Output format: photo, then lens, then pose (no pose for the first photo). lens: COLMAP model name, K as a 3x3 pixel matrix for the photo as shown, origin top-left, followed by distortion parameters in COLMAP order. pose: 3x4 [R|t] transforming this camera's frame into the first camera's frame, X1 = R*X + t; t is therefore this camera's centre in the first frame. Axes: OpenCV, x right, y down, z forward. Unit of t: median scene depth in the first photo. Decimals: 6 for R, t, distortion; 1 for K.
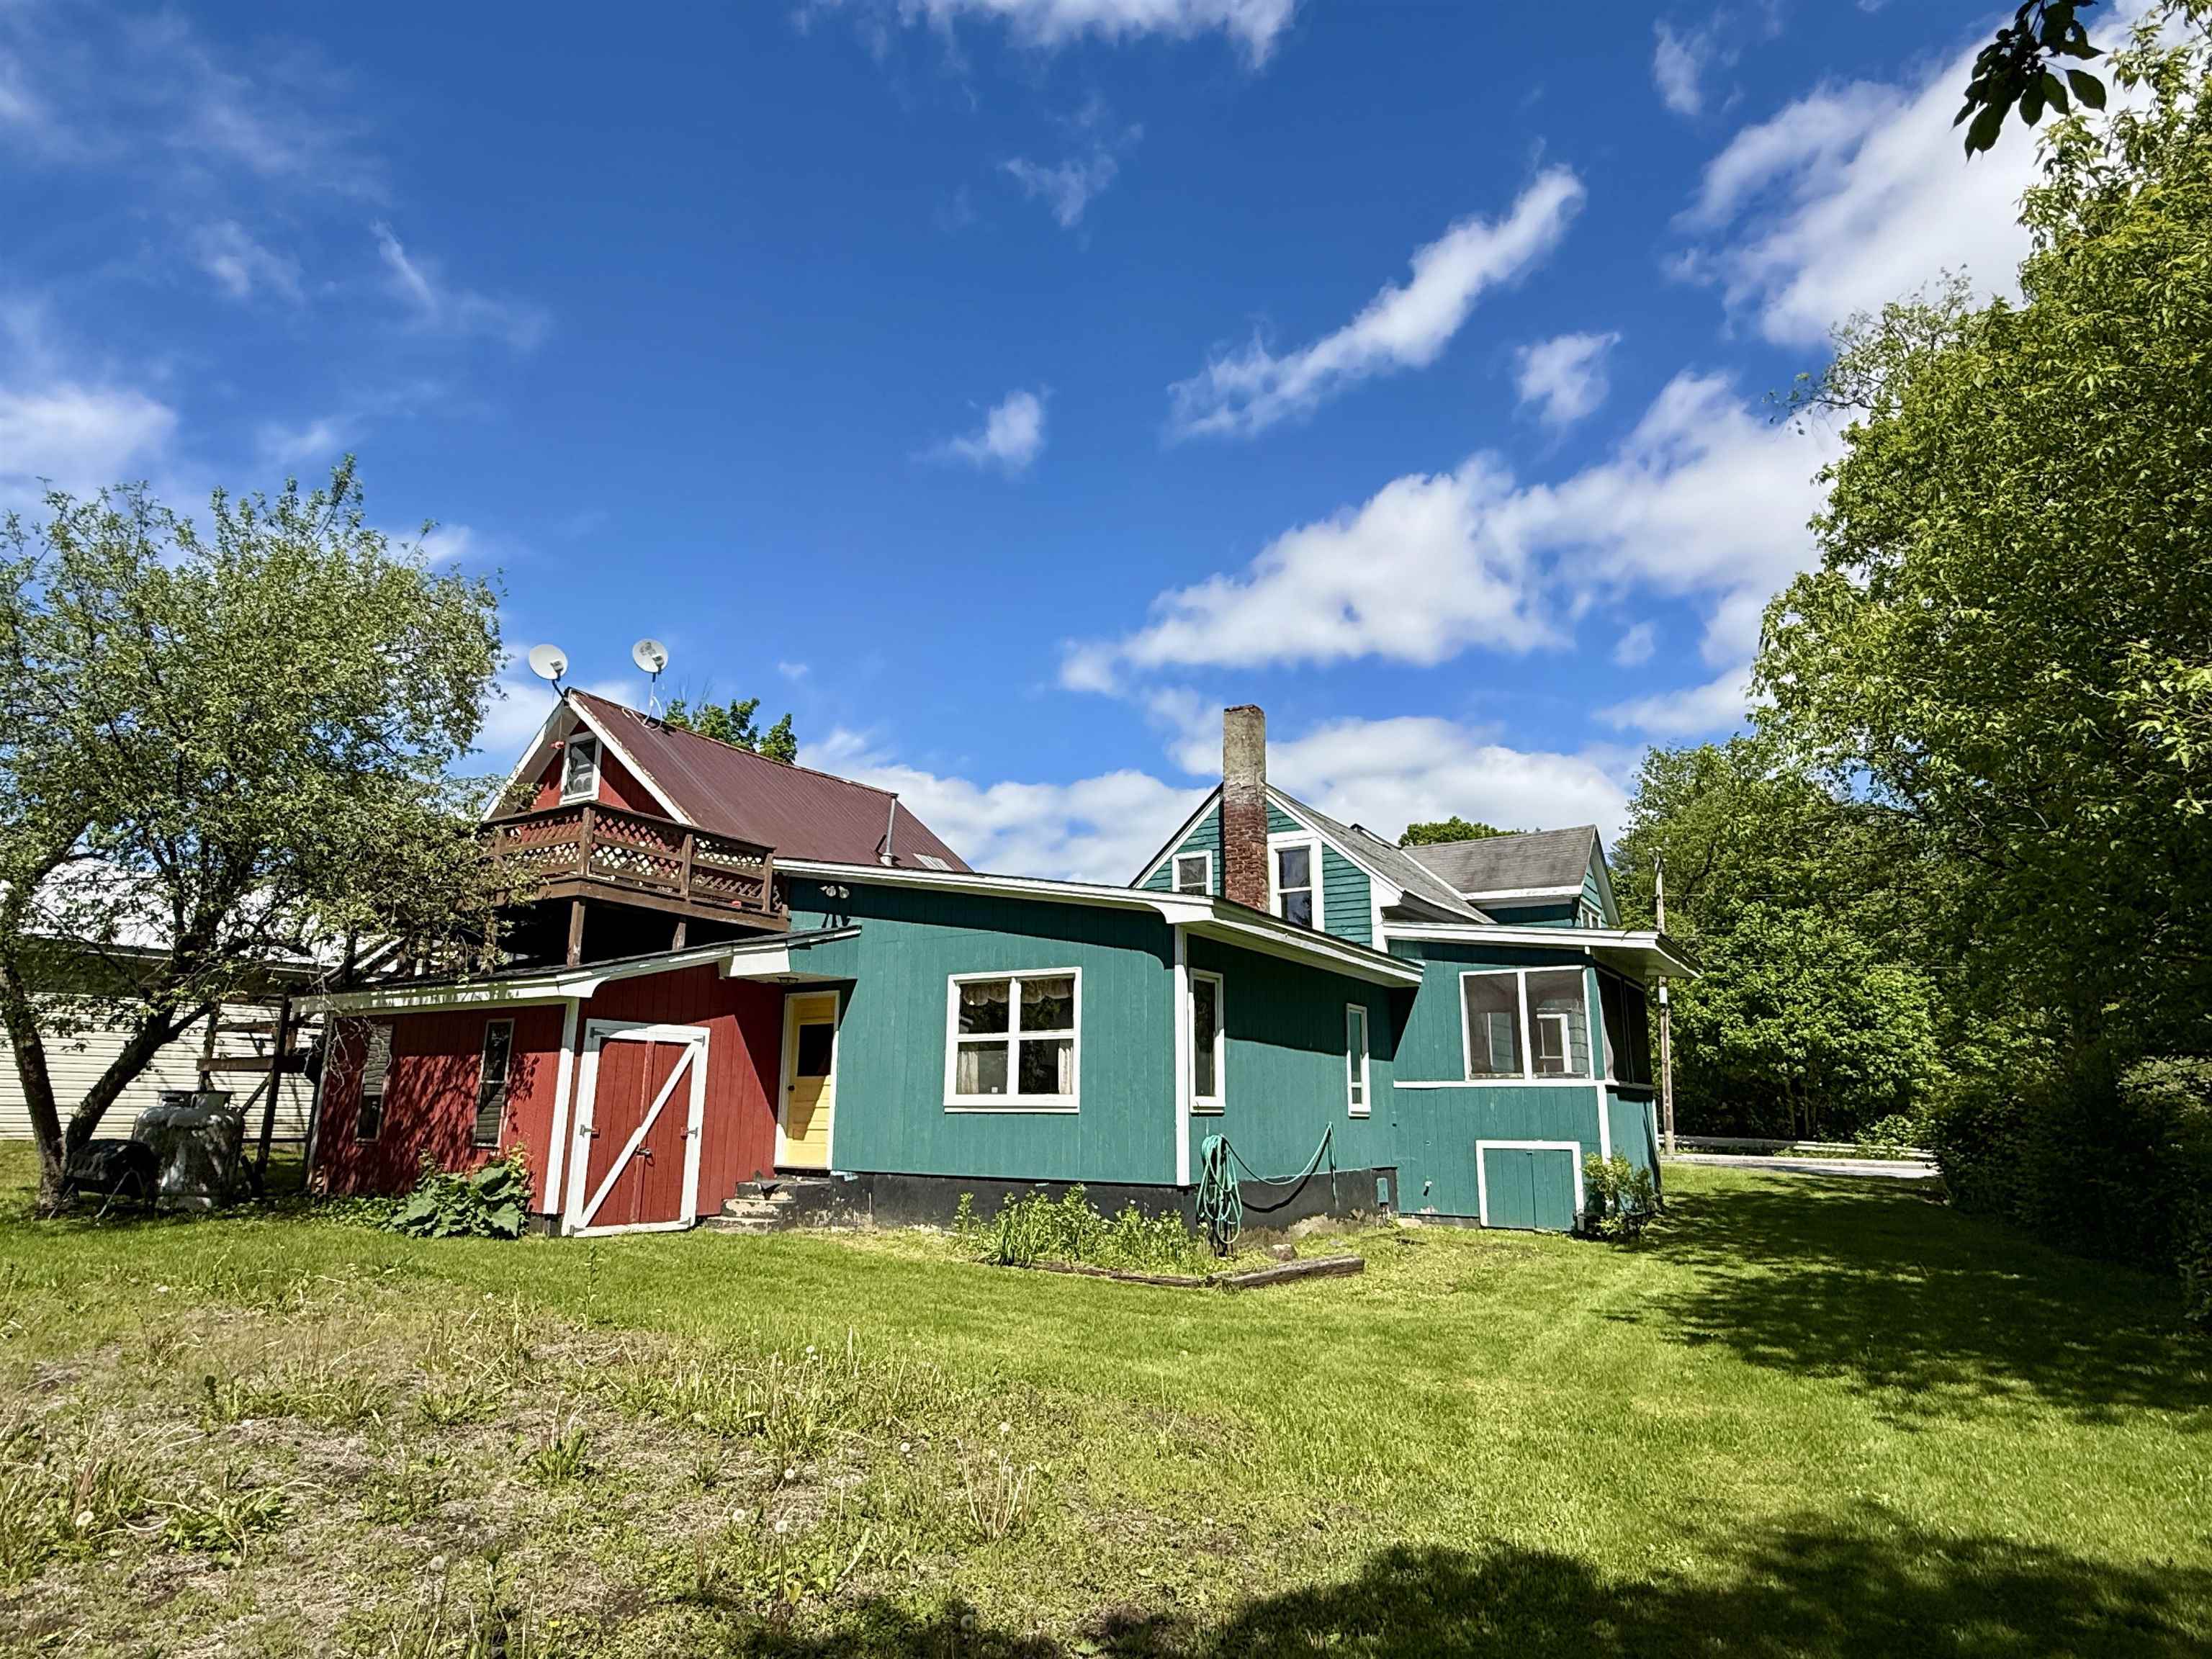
lens RADIAL K [[1244.0, 0, 1098.6], [0, 1244.0, 819.3], [0, 0, 1]] dist [-0.001915, -0.000150]
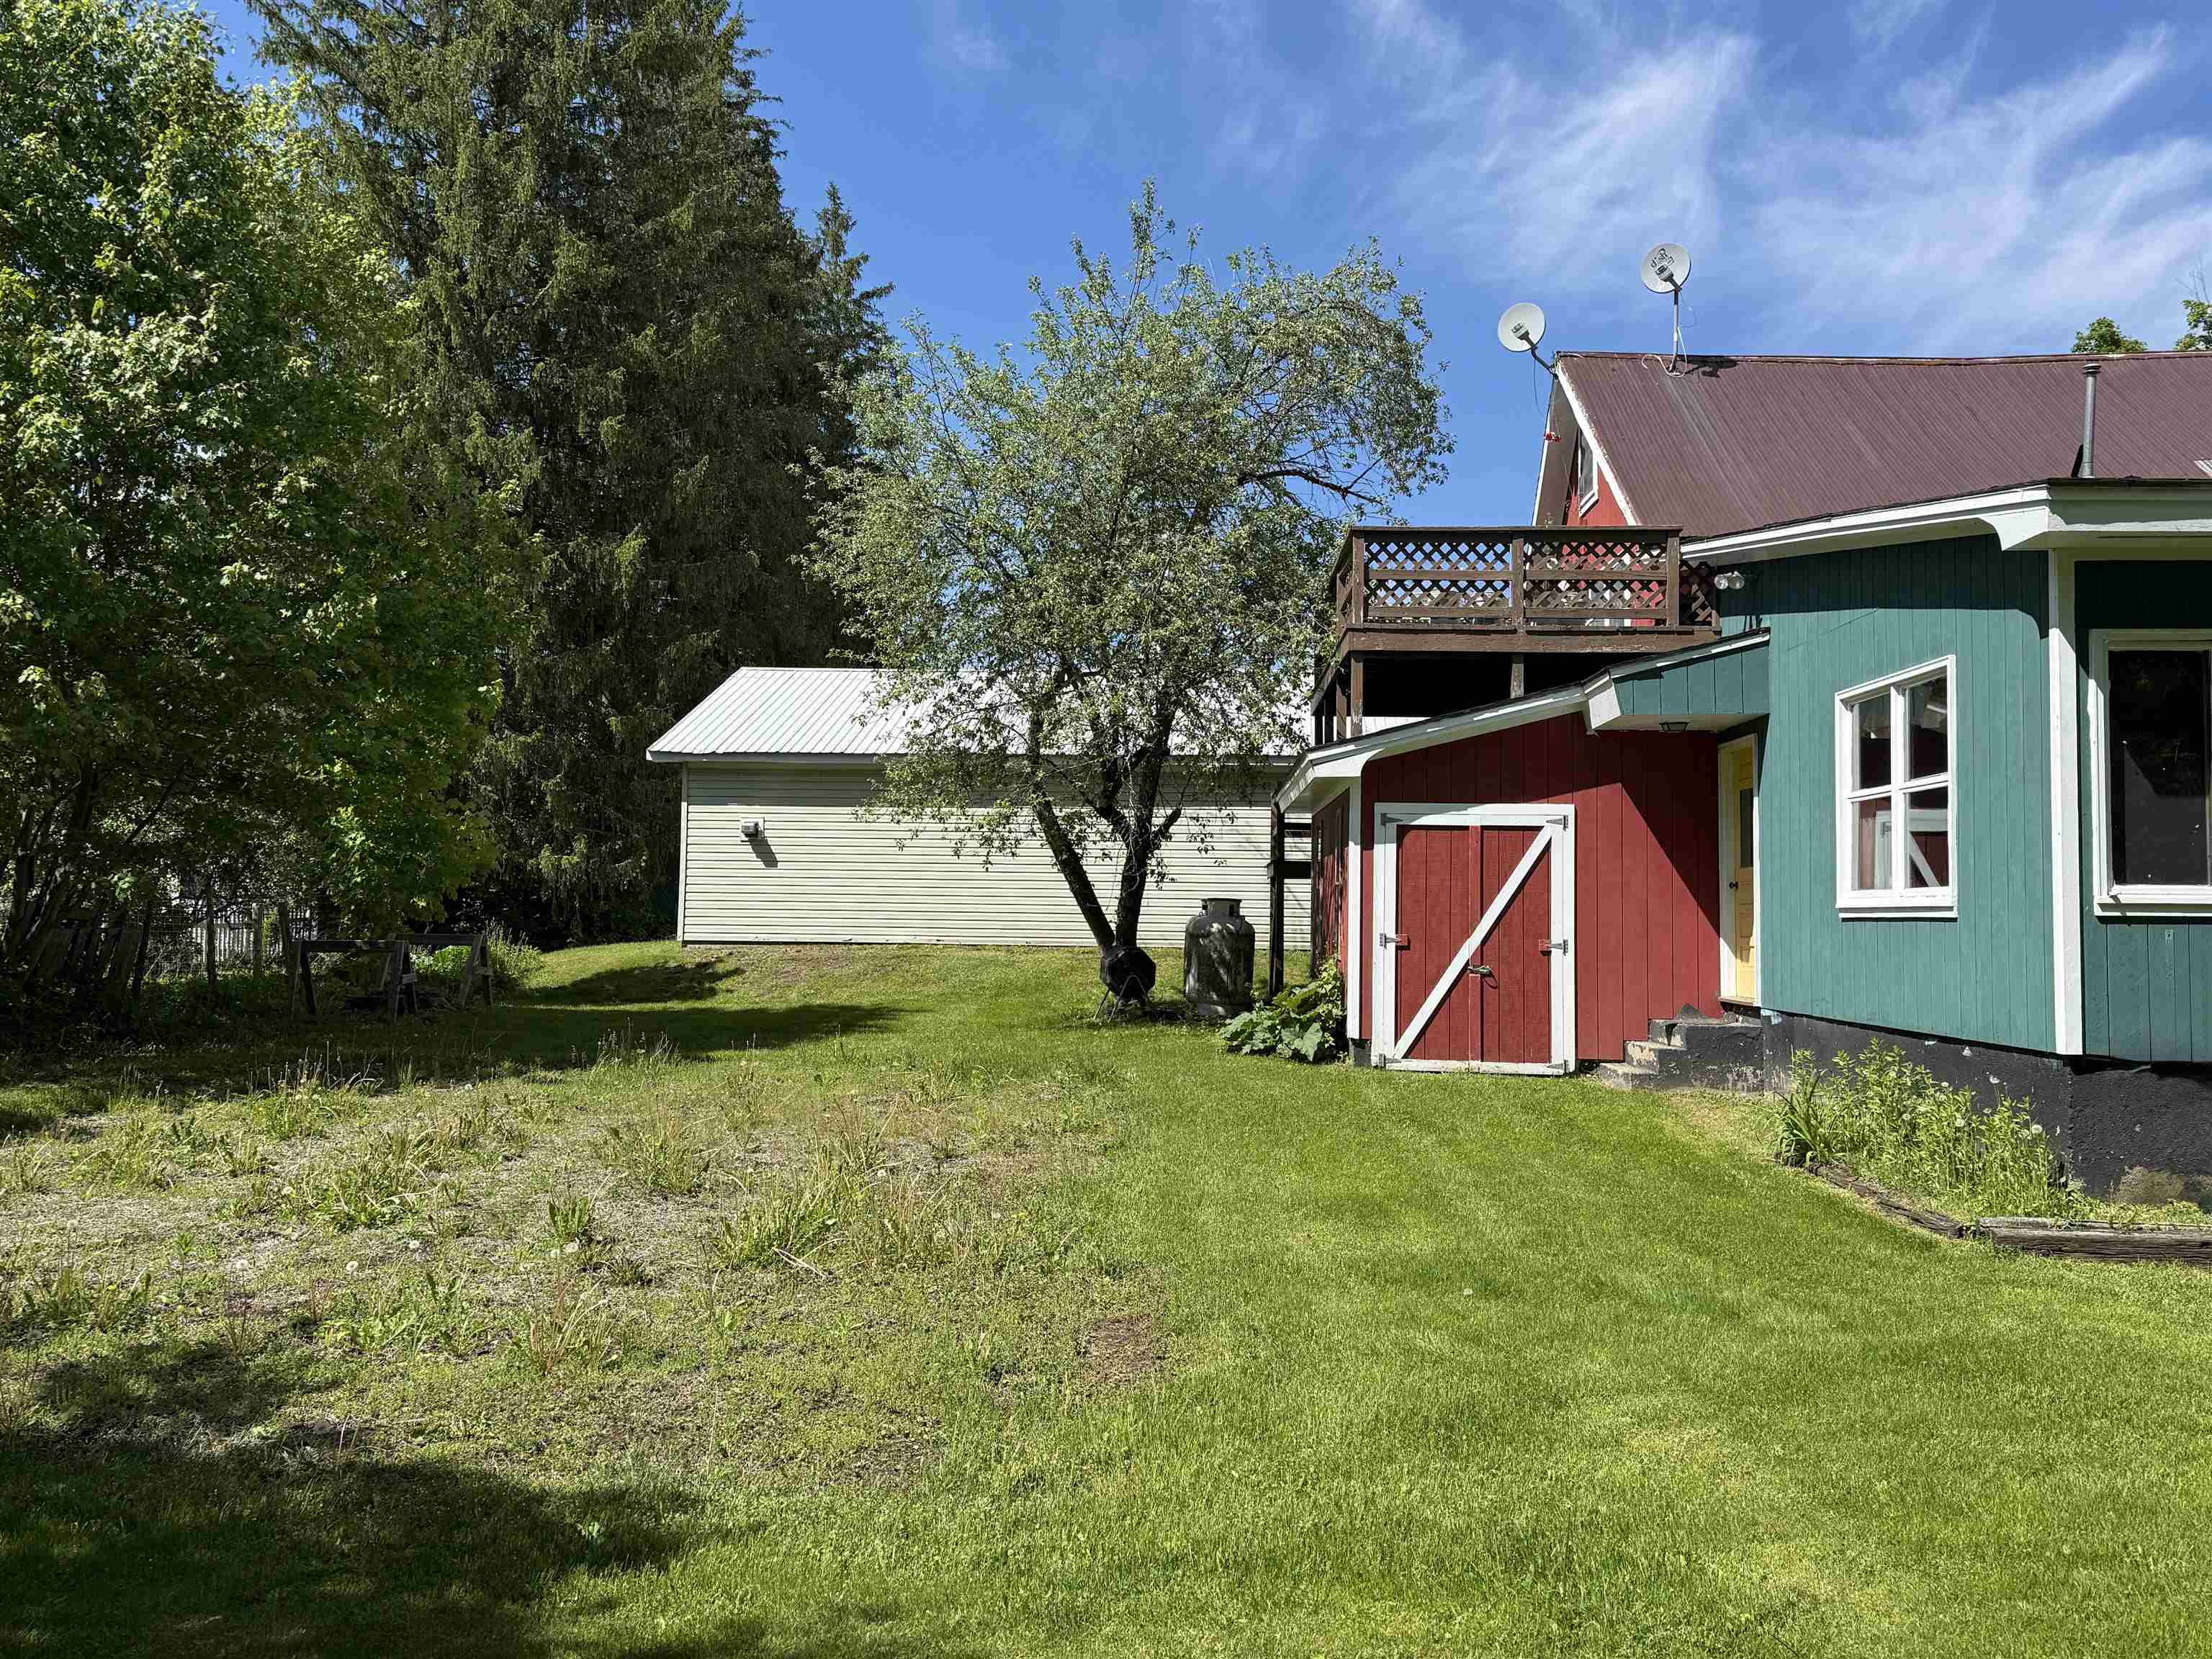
lens RADIAL K [[1781.9, 0, 1105.8], [0, 1781.9, 816.9], [0, 0, 1]] dist [0.135647, -0.231039]
pose [[0.480331, -0.051657, -0.875565, 0.462443], [0.195067, 0.979554, 0.049221, 0.073202], [0.855120, -0.194437, 0.480587, 0.279562]]
